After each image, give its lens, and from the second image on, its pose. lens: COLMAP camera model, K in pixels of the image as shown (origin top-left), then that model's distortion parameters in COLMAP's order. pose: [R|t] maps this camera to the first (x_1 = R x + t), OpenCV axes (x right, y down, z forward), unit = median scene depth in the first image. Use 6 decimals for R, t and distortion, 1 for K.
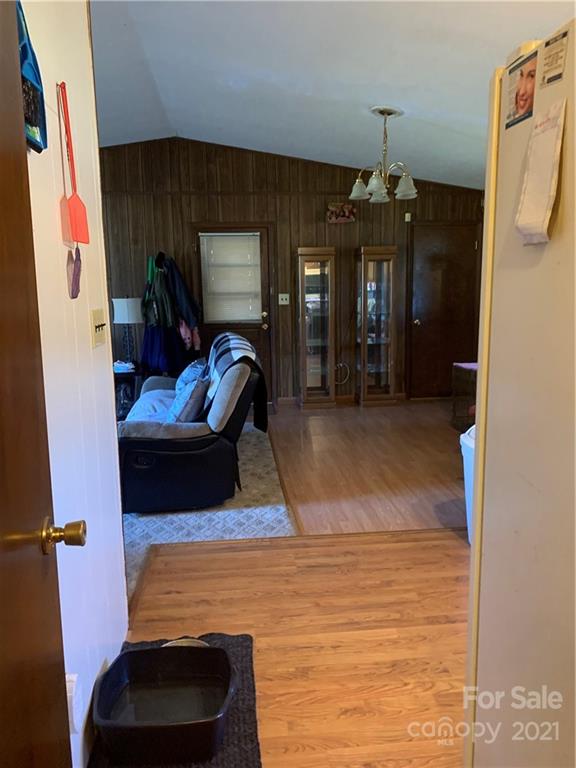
lens RADIAL K [[577.2, 0, 286.3], [0, 577.2, 382.6], [0, 0, 1]] dist [0.056326, -0.087711]
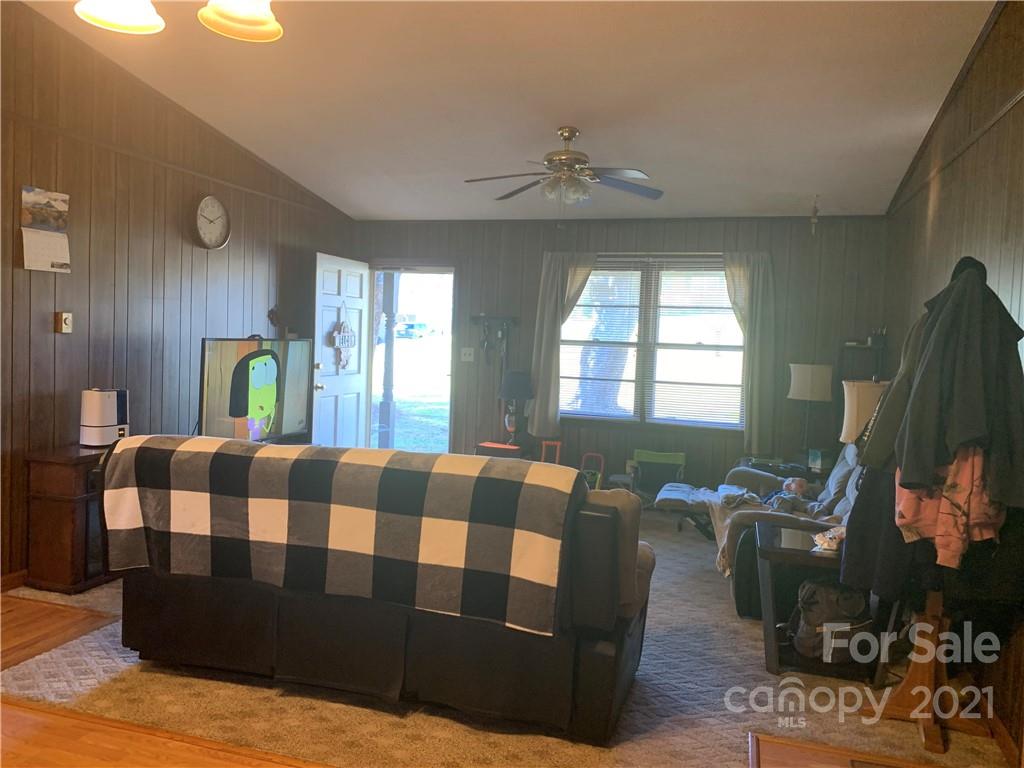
lens RADIAL K [[769.6, 0, 520.5], [0, 769.6, 378.8], [0, 0, 1]] dist [0.056326, -0.087711]
pose [[-0.373717, 0.050907, -0.926145, 0.310391], [-0.178987, 0.975768, 0.125860, -0.168029], [0.910109, 0.212804, -0.355549, 0.948996]]
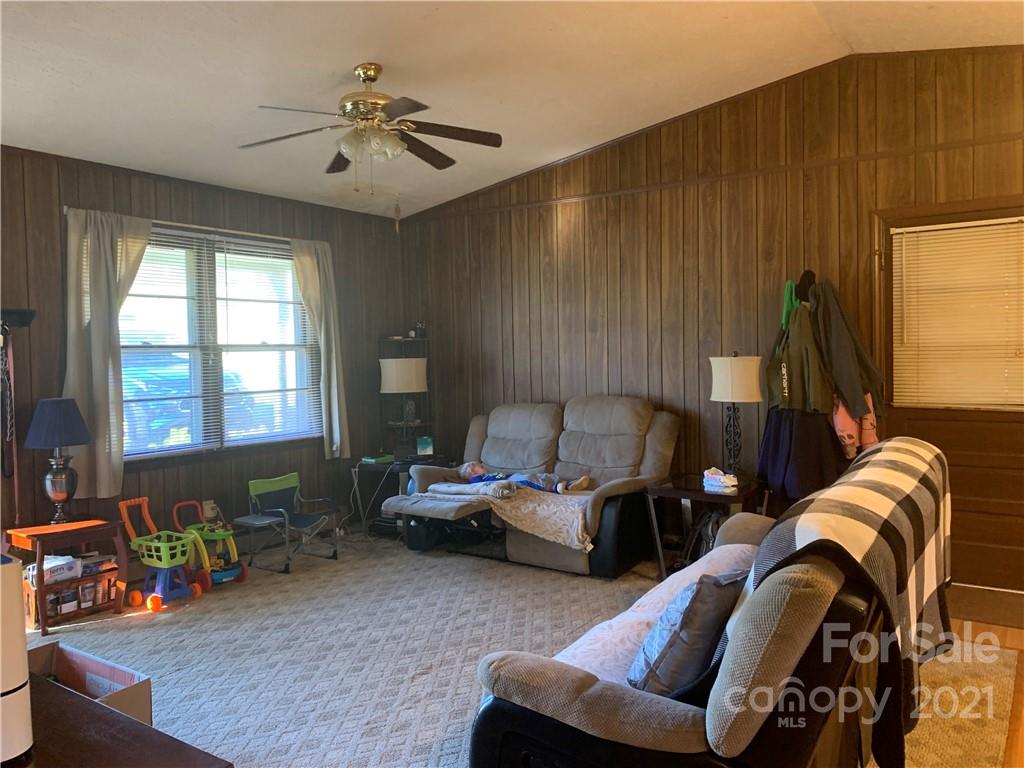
lens RADIAL K [[769.6, 0, 522.6], [0, 769.6, 374.7], [0, 0, 1]] dist [0.056326, -0.087711]
pose [[0.764276, 0.023812, -0.644450, 0.044229], [-0.096290, 0.992329, -0.077528, -0.050270], [0.637661, 0.121307, 0.760706, 0.305093]]
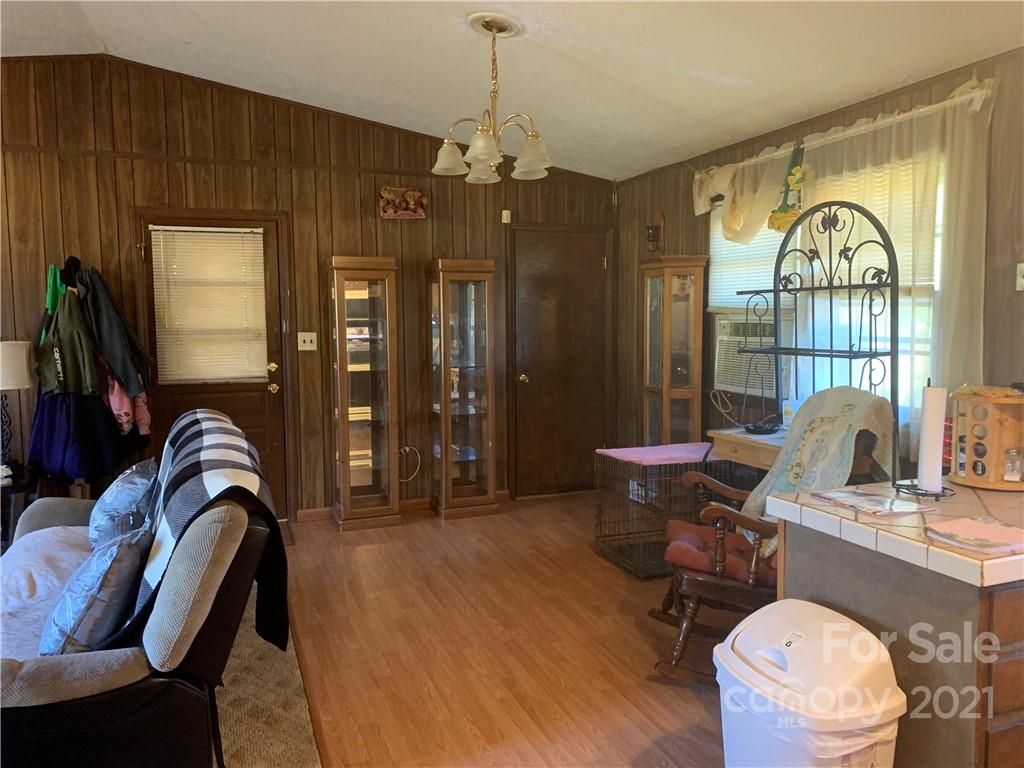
lens RADIAL K [[769.6, 0, 509.4], [0, 769.6, 380.5], [0, 0, 1]] dist [0.056326, -0.087711]
pose [[0.965120, -0.010635, 0.261593, -0.012677], [0.030812, 0.996845, -0.073149, -0.043661], [-0.259989, 0.078658, 0.962402, 0.203497]]
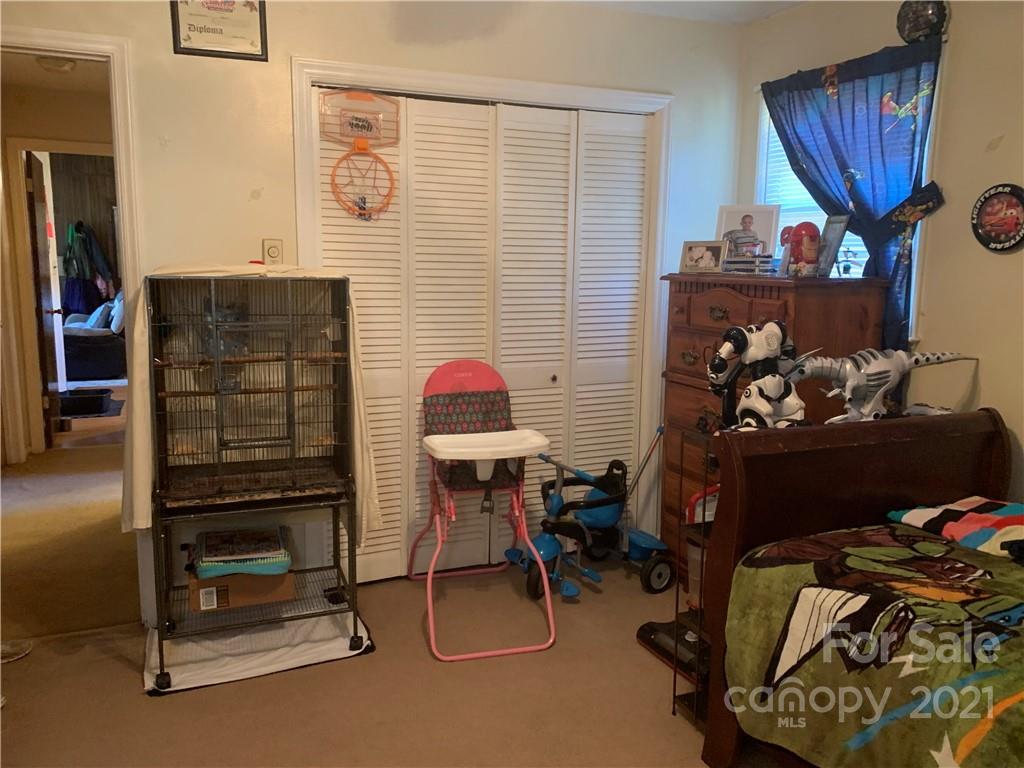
lens RADIAL K [[769.6, 0, 511.3], [0, 769.6, 387.2], [0, 0, 1]] dist [0.056326, -0.087711]
pose [[0.957083, -0.010231, 0.289635, 0.194634], [0.008017, 0.999929, 0.008831, 0.133903], [-0.289704, -0.006130, 0.957097, -0.916108]]
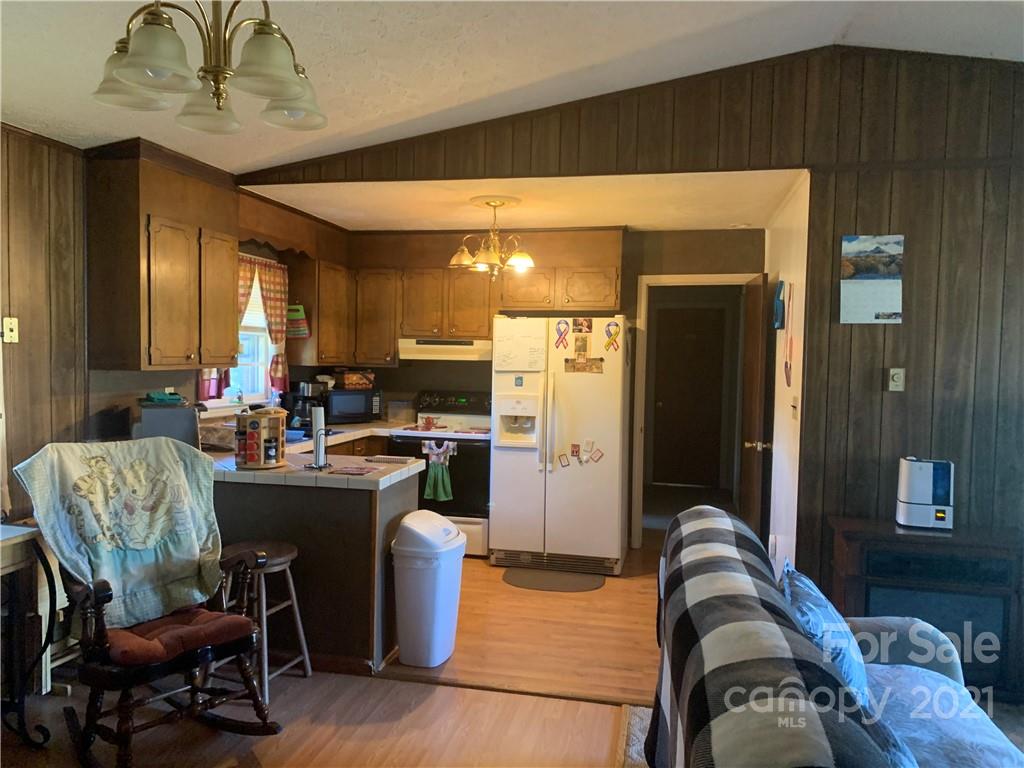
lens RADIAL K [[769.6, 0, 504.1], [0, 769.6, 388.4], [0, 0, 1]] dist [0.056326, -0.087711]
pose [[-0.949079, -0.016583, 0.314601, -0.071443], [0.044771, 0.981379, 0.186792, -0.178129], [-0.311841, 0.191365, -0.930664, 0.989121]]
